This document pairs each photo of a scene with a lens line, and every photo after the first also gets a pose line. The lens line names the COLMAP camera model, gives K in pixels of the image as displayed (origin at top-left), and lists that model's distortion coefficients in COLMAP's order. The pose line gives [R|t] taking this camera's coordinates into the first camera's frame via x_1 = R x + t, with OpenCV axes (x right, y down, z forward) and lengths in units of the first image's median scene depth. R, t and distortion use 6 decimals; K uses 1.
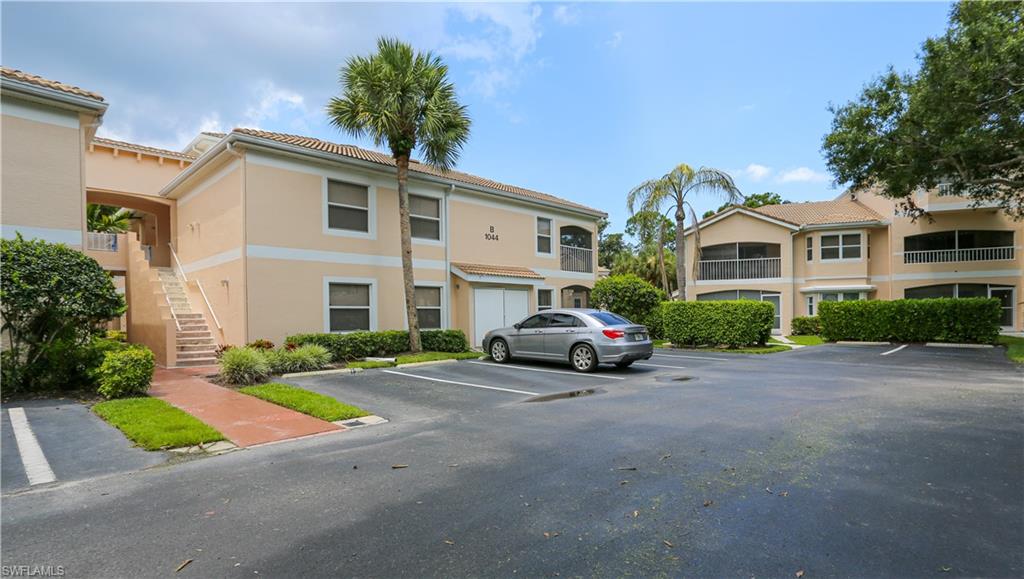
lens RADIAL K [[533.2, 0, 513.8], [0, 533.2, 320.8], [0, 0, 1]] dist [-0.043592, 0.035802]
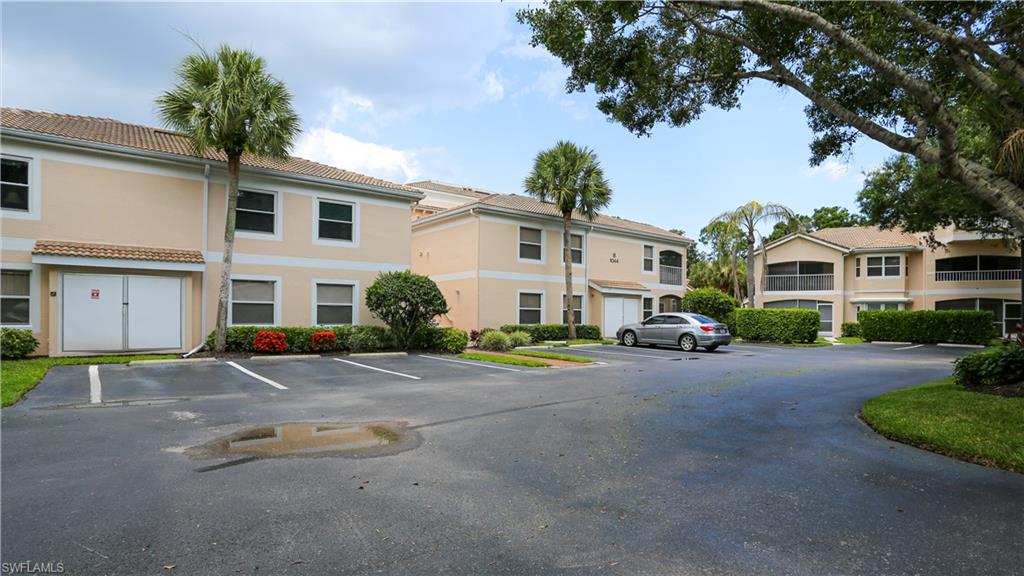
lens RADIAL K [[541.1, 0, 509.3], [0, 541.1, 323.7], [0, 0, 1]] dist [-0.096951, 0.055751]
pose [[0.992317, 0.022320, -0.121689, -0.153829], [-0.021769, 0.999746, 0.005853, 0.009236], [0.121789, -0.003159, 0.992551, -0.502725]]
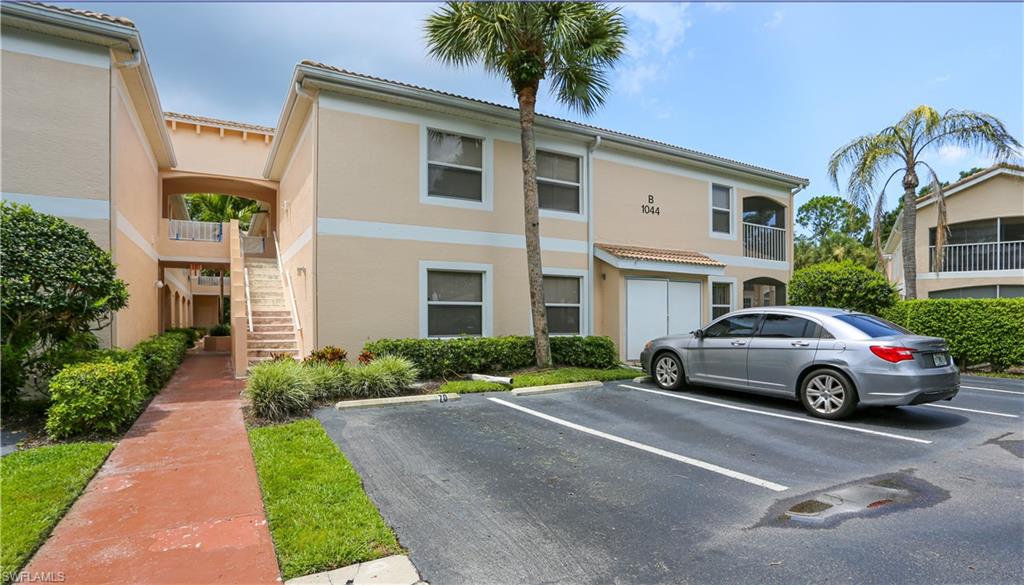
lens RADIAL K [[530.0, 0, 514.8], [0, 530.0, 326.1], [0, 0, 1]] dist [-0.073699, 0.034651]
pose [[0.964781, 0.015103, -0.262622, -0.032526], [-0.012986, 0.999868, 0.009795, -0.001988], [0.262735, -0.006040, 0.964849, 0.275505]]
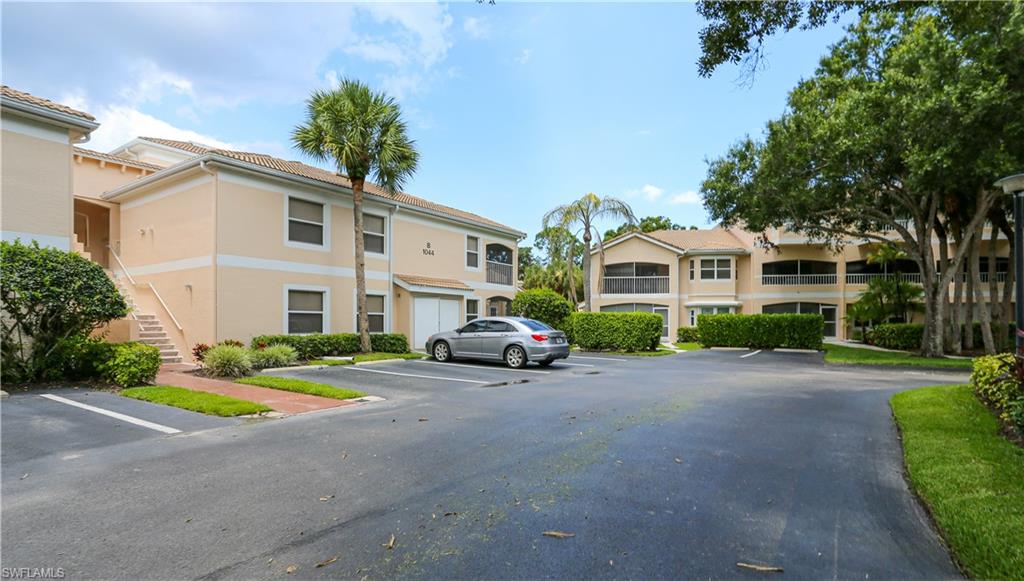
lens RADIAL K [[528.9, 0, 517.8], [0, 528.9, 323.1], [0, 0, 1]] dist [-0.046221, 0.037542]
pose [[0.982838, 0.015502, 0.183819, -0.064362], [-0.013604, 0.999840, -0.011584, 0.004053], [-0.183970, 0.008885, 0.982892, -0.145766]]
